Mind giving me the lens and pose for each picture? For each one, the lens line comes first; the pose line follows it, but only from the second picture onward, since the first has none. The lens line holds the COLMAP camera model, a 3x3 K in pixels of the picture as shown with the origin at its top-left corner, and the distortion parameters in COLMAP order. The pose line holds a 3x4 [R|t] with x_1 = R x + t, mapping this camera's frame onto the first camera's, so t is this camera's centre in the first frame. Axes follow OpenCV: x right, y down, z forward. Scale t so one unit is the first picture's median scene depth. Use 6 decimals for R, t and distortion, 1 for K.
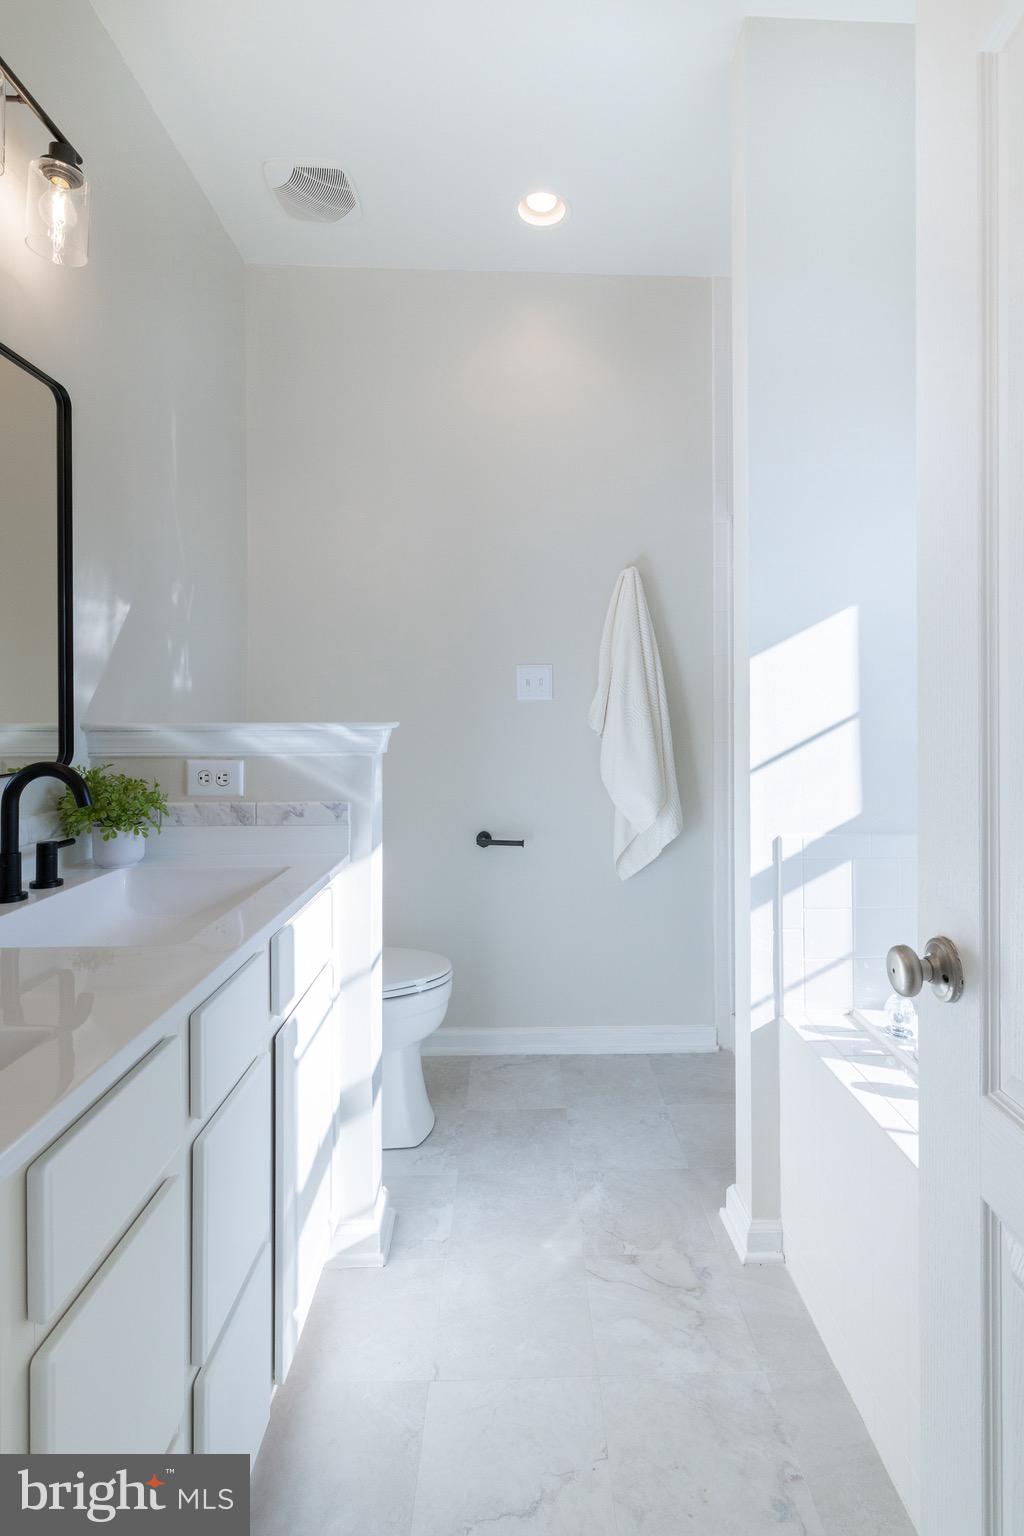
lens RADIAL K [[759.3, 0, 514.3], [0, 759.3, 731.0], [0, 0, 1]] dist [0.004743, 0.000556]
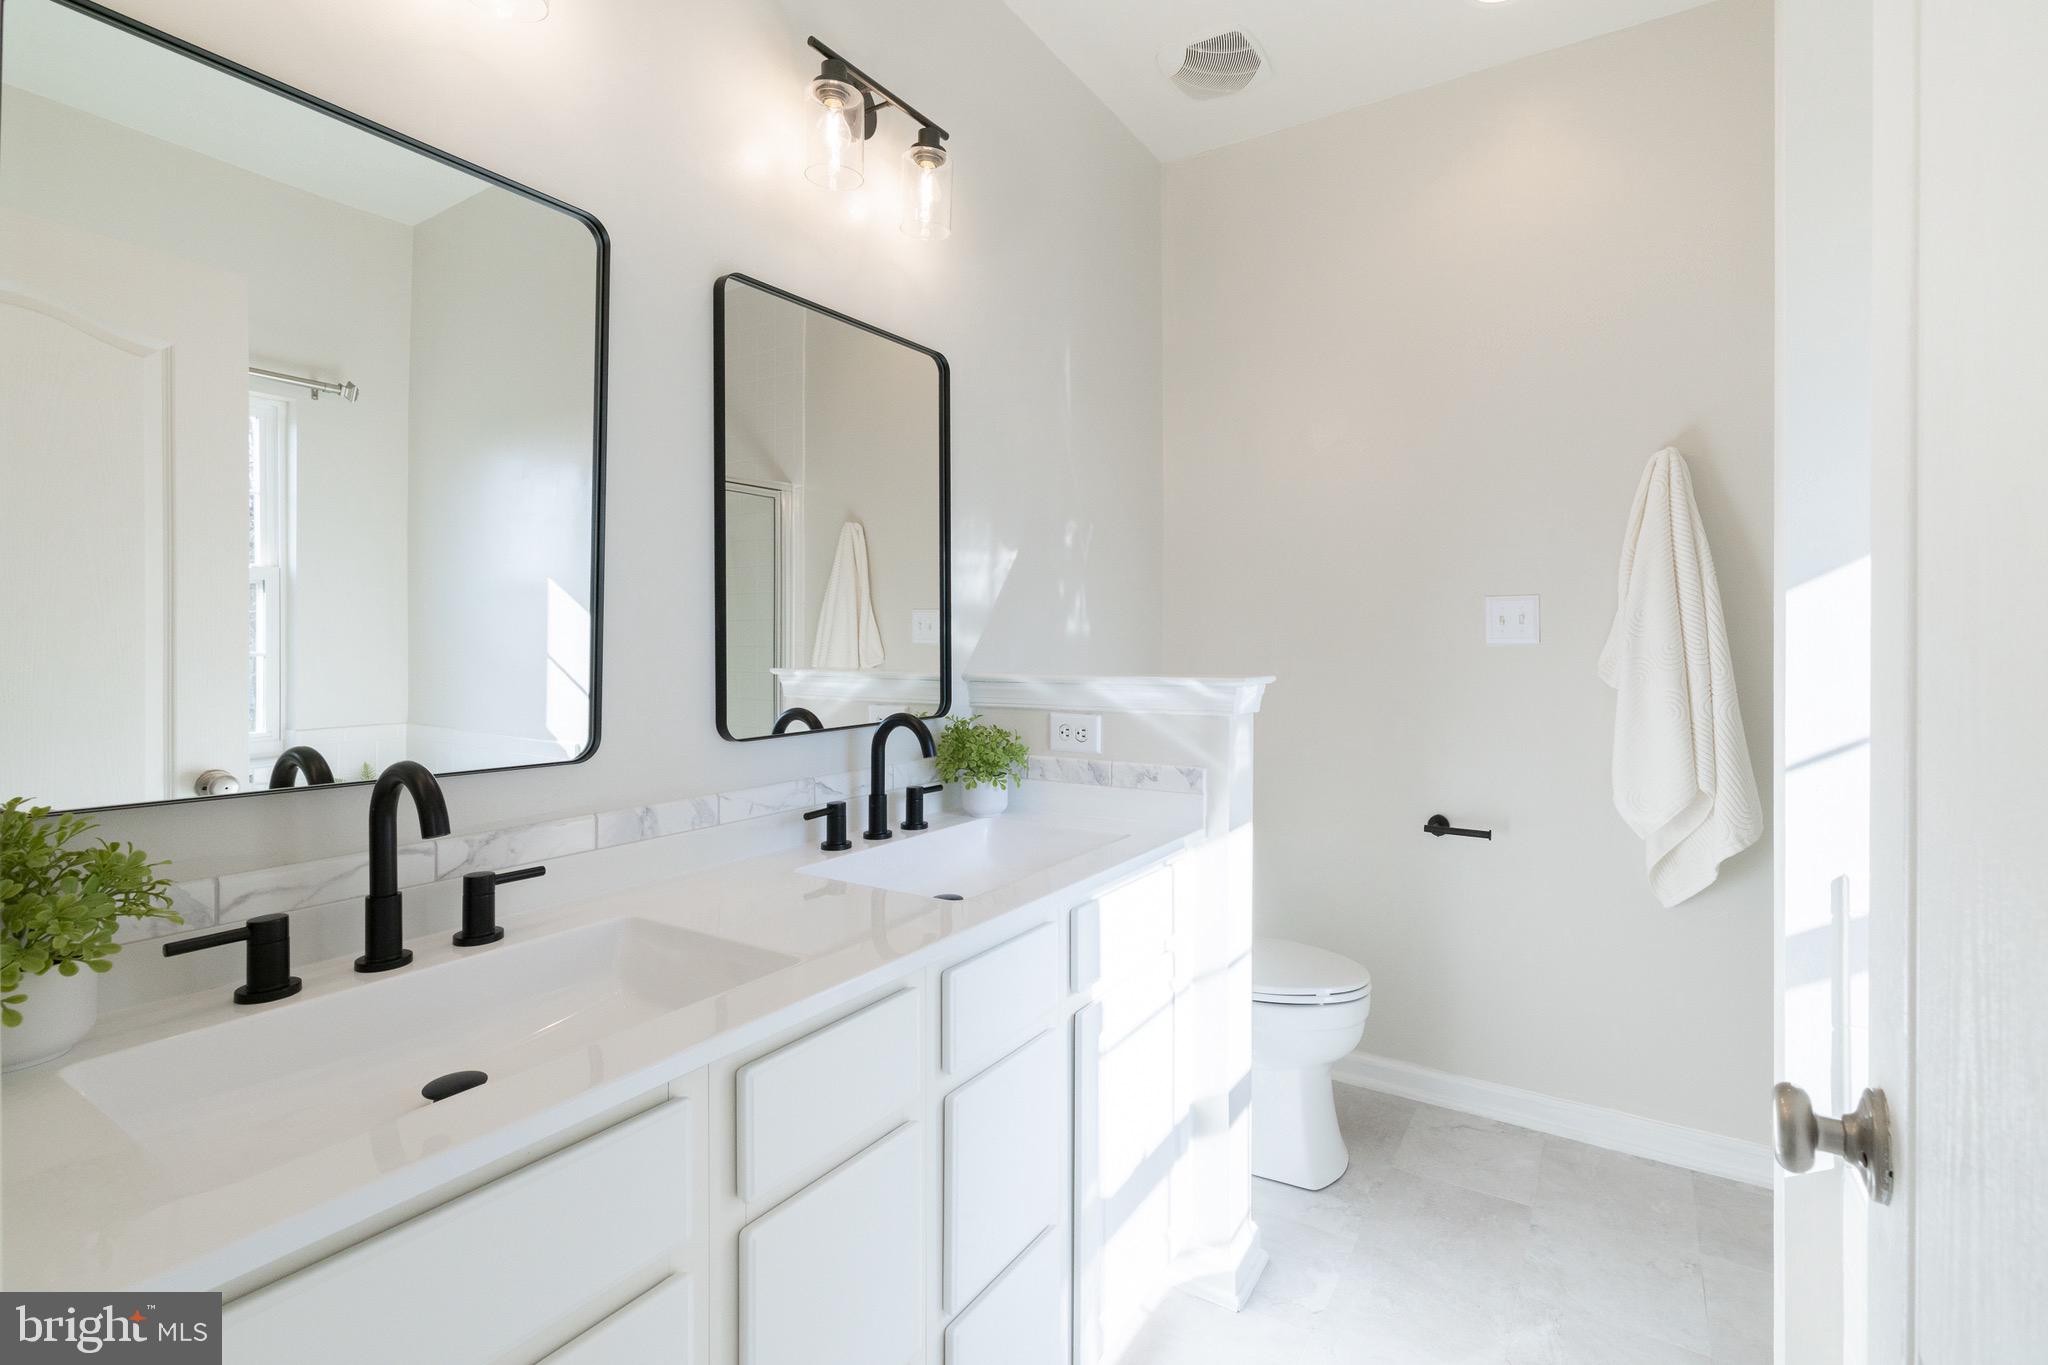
lens RADIAL K [[897.0, 0, 1031.7], [0, 897.0, 675.7], [0, 0, 1]] dist [-0.000769, 0.000574]
pose [[0.836821, 0.015591, -0.547254, 0.175066], [-0.011601, 0.999875, 0.010747, -0.021207], [0.547353, -0.002644, 0.836897, 0.029980]]
